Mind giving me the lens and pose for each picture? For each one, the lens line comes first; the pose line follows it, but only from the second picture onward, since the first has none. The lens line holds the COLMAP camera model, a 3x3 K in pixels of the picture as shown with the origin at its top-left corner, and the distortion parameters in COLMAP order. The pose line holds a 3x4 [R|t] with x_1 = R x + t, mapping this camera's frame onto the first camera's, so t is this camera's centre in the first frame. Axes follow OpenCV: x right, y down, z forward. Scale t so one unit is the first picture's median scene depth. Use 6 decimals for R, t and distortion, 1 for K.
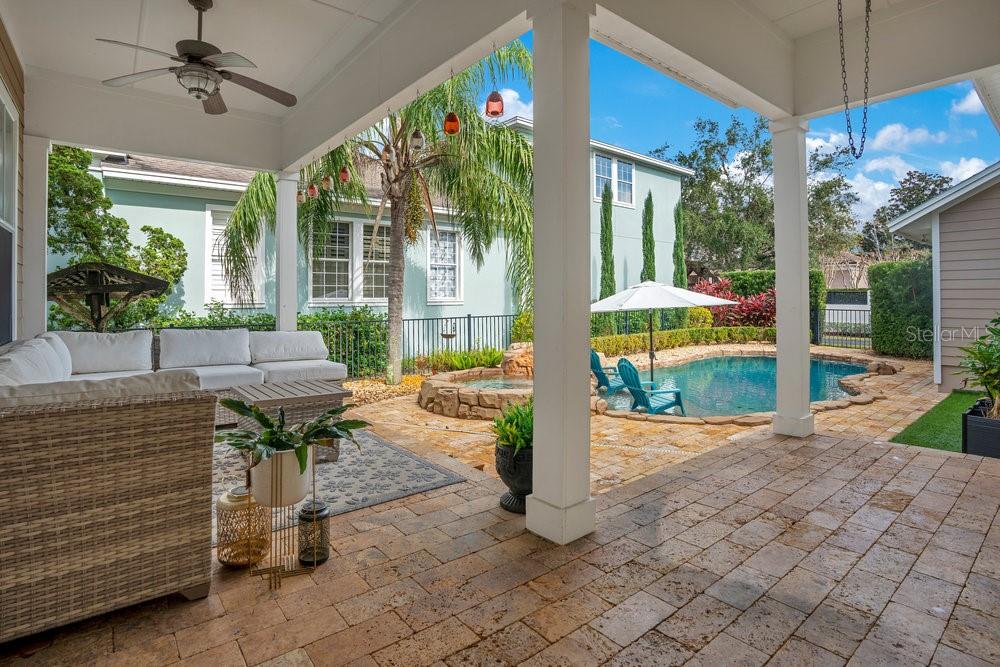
lens RADIAL K [[496.3, 0, 495.7], [0, 496.3, 292.6], [0, 0, 1]] dist [-0.025263, -0.000067]
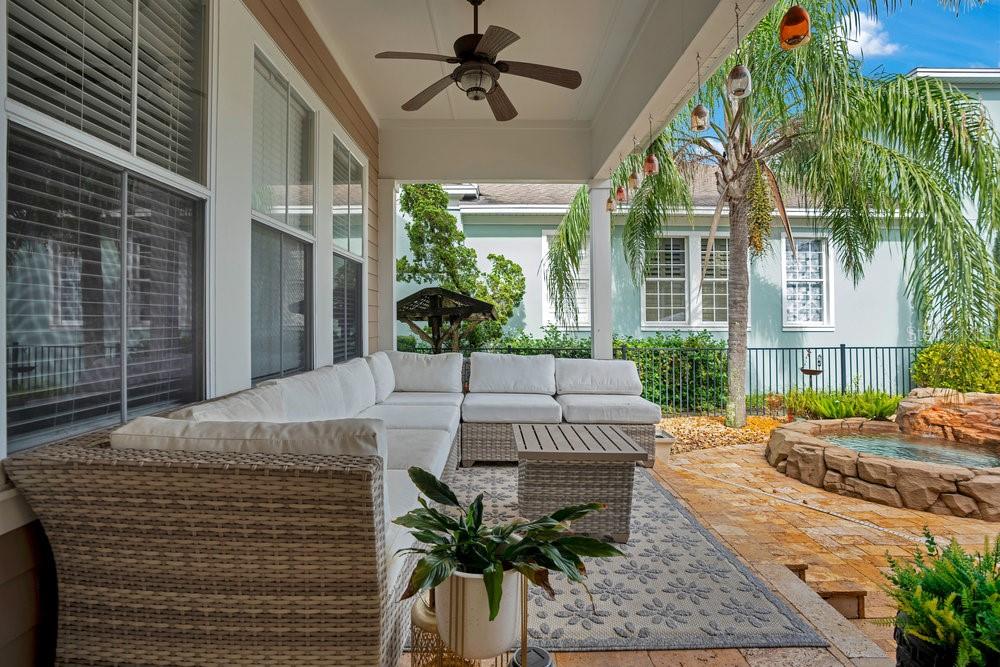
lens RADIAL K [[503.0, 0, 503.0], [0, 503.0, 305.4], [0, 0, 1]] dist [-0.068978, 0.028491]
pose [[0.788859, -0.010495, -0.614484, -0.003413], [-0.001962, 0.999806, -0.019594, 0.000078], [0.614571, 0.016663, 0.788686, 0.112057]]
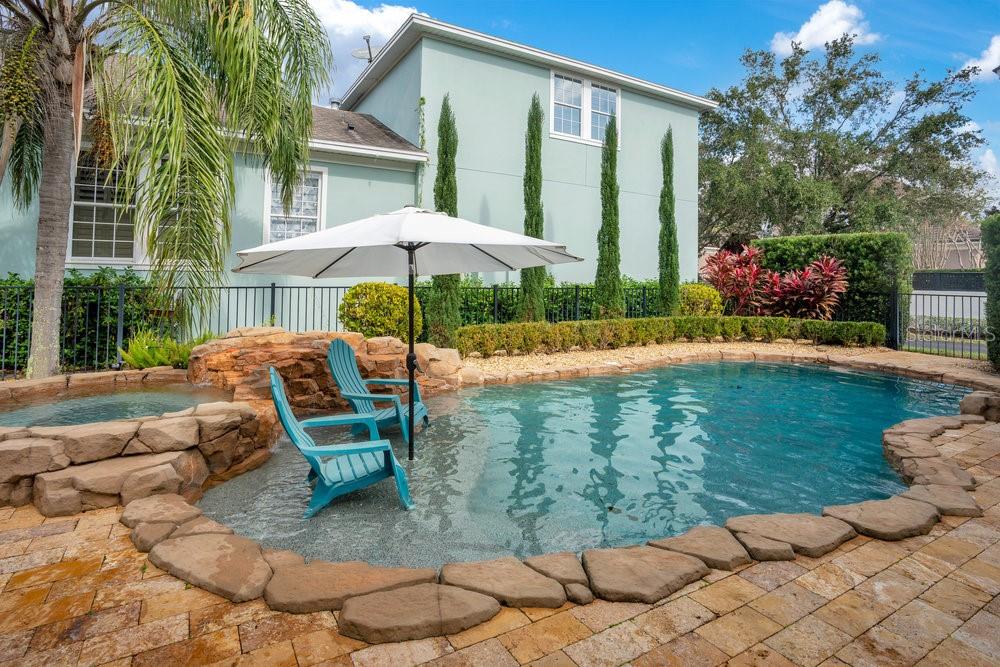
lens RADIAL K [[499.8, 0, 465.3], [0, 499.8, 268.6], [0, 0, 1]] dist [-0.020553, 0.000122]
pose [[0.981161, 0.015569, -0.192566, 0.429830], [-0.018105, 0.999771, -0.011413, 0.035500], [0.192344, 0.014685, 0.981218, 0.493820]]
